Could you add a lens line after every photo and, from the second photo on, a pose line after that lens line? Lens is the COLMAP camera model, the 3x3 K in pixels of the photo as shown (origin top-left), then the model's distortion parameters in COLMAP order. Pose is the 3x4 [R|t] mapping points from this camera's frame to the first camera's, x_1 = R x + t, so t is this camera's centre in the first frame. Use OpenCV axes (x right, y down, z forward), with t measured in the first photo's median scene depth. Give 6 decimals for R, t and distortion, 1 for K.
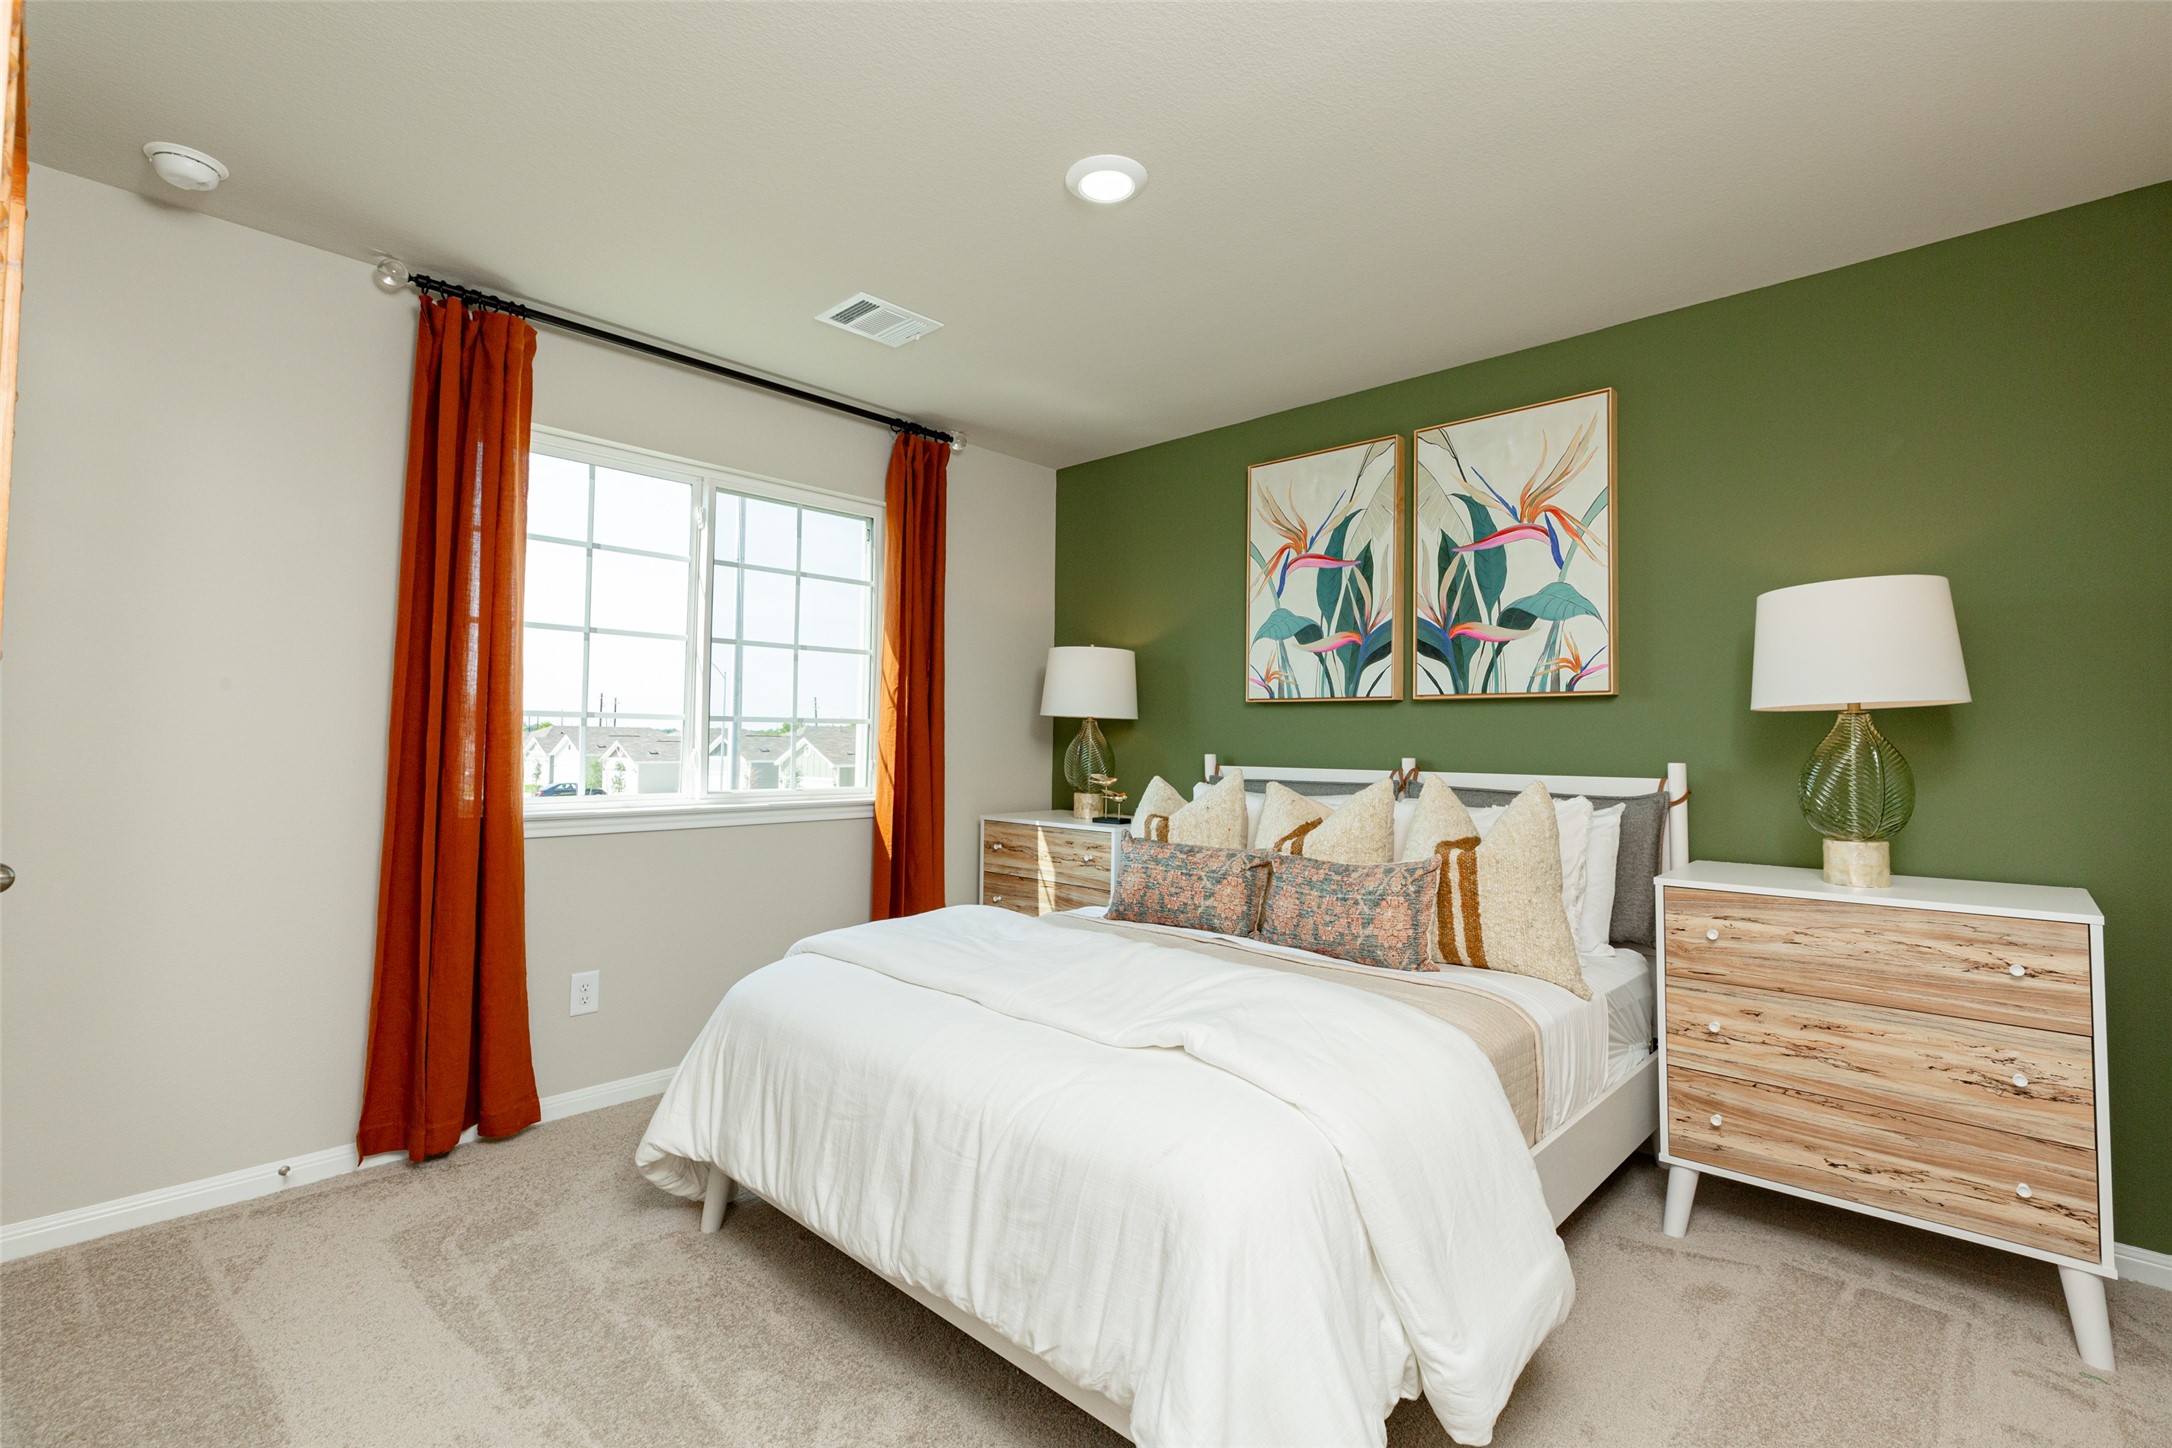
lens RADIAL K [[976.7, 0, 1088.6], [0, 976.7, 704.7], [0, 0, 1]] dist [0.003819, -0.000151]
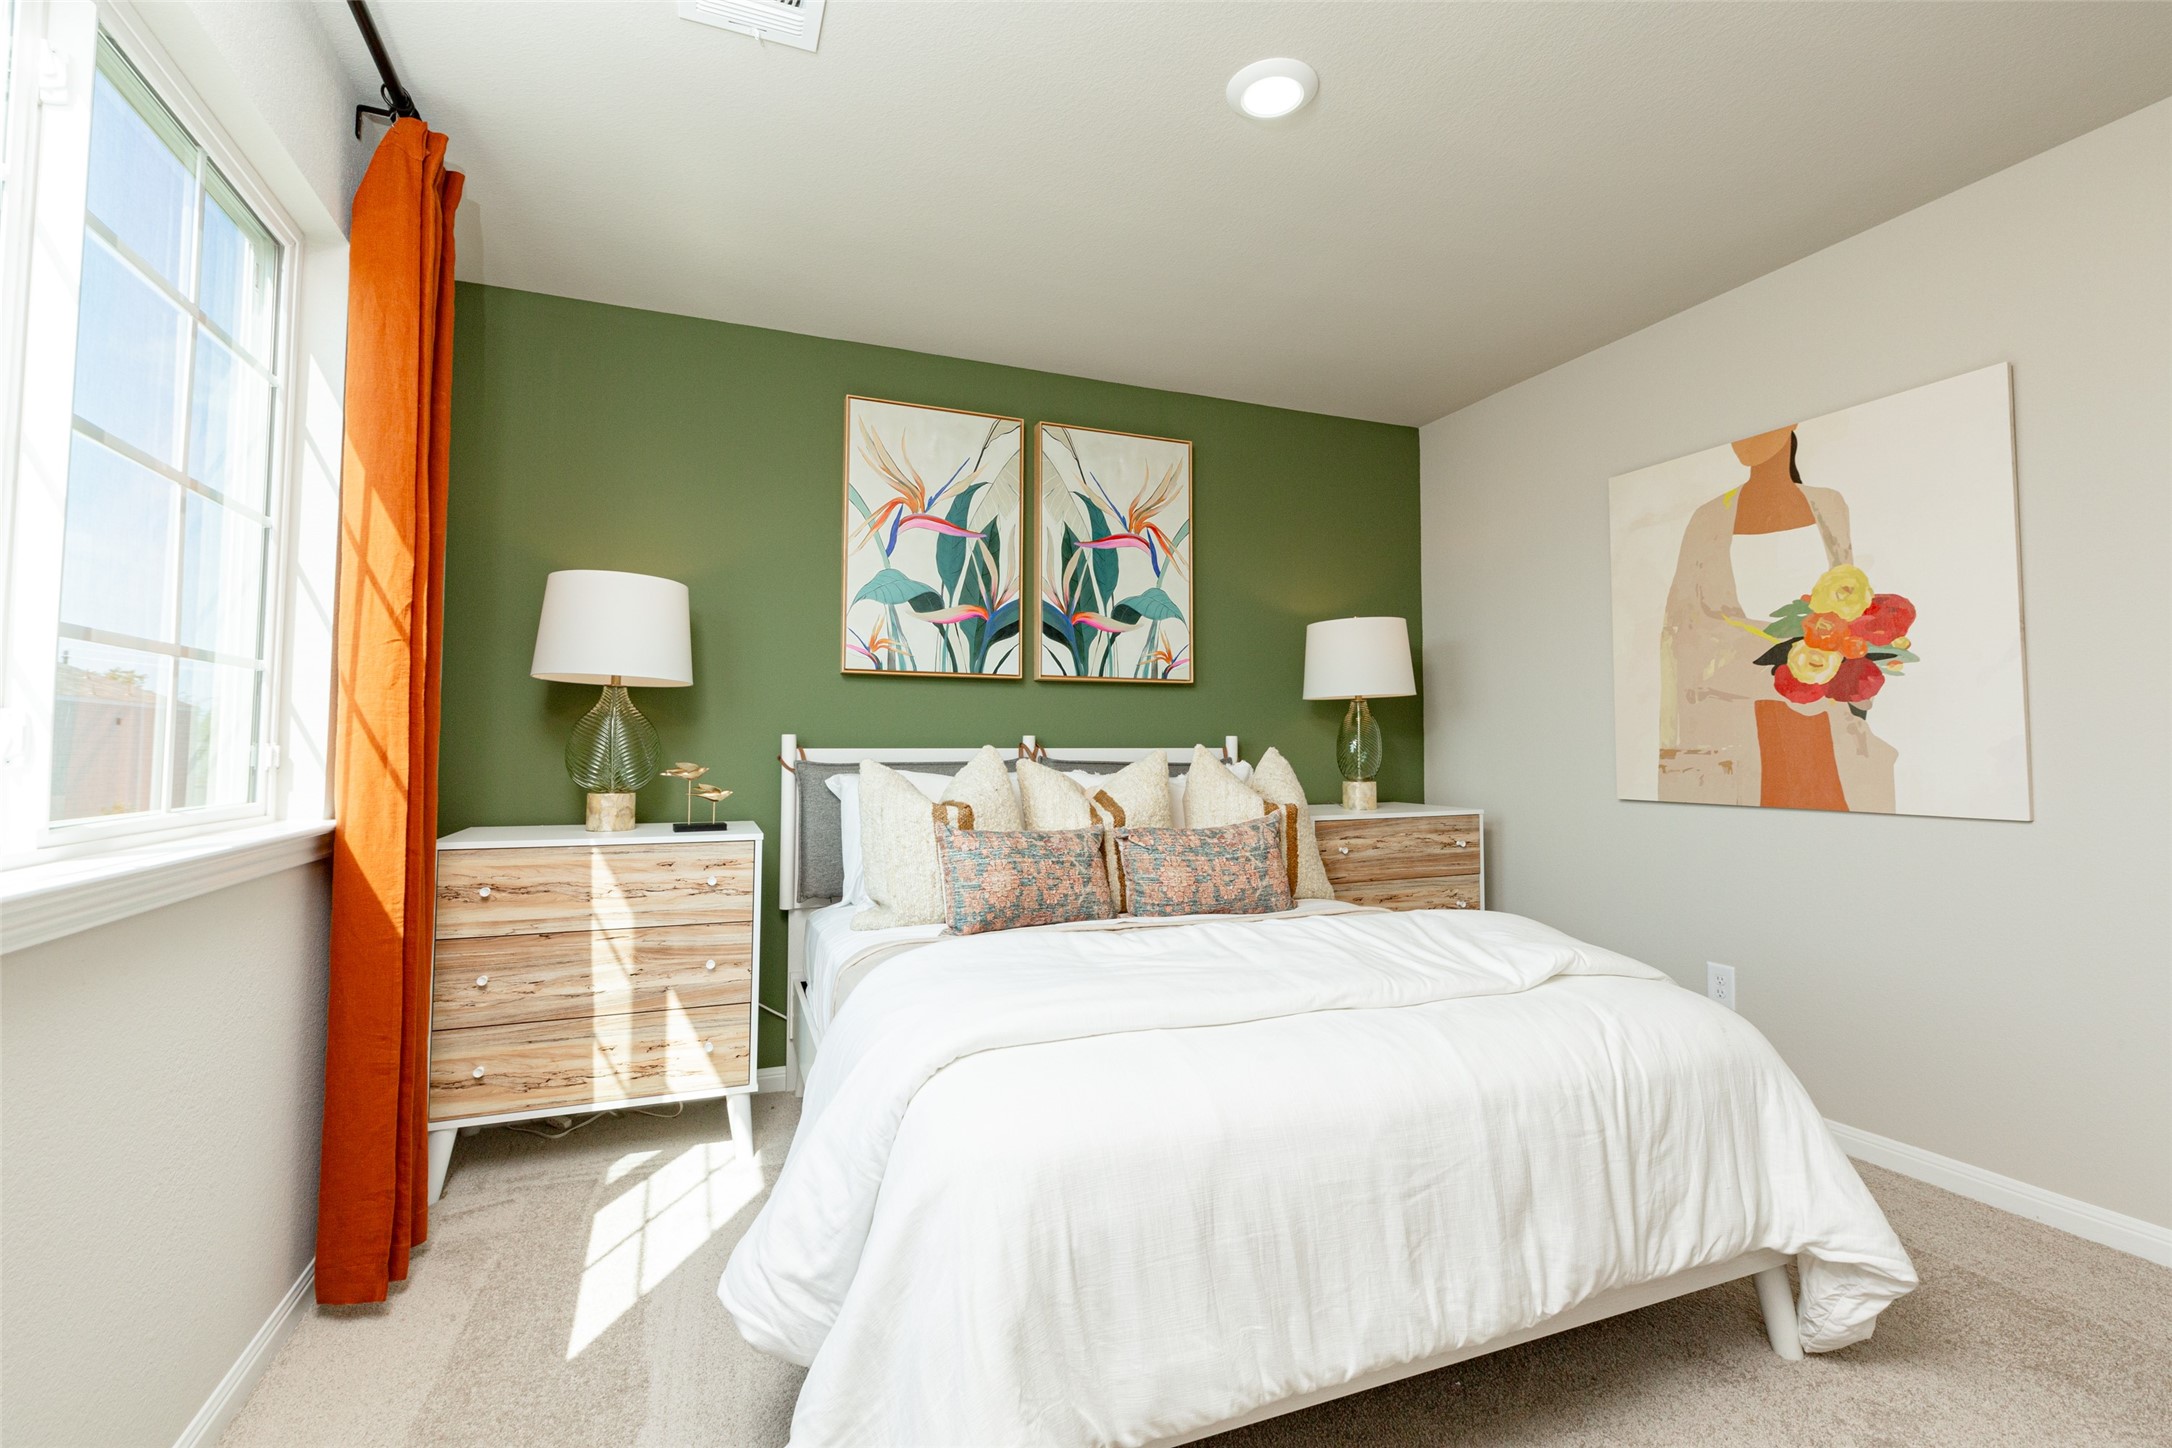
lens RADIAL K [[976.7, 0, 1088.6], [0, 976.7, 704.7], [0, 0, 1]] dist [0.003819, -0.000151]
pose [[0.415512, 0.030745, 0.909068, -0.598134], [-0.029337, 0.999362, -0.020390, 0.042154], [-0.909115, -0.018197, 0.416148, 0.527917]]
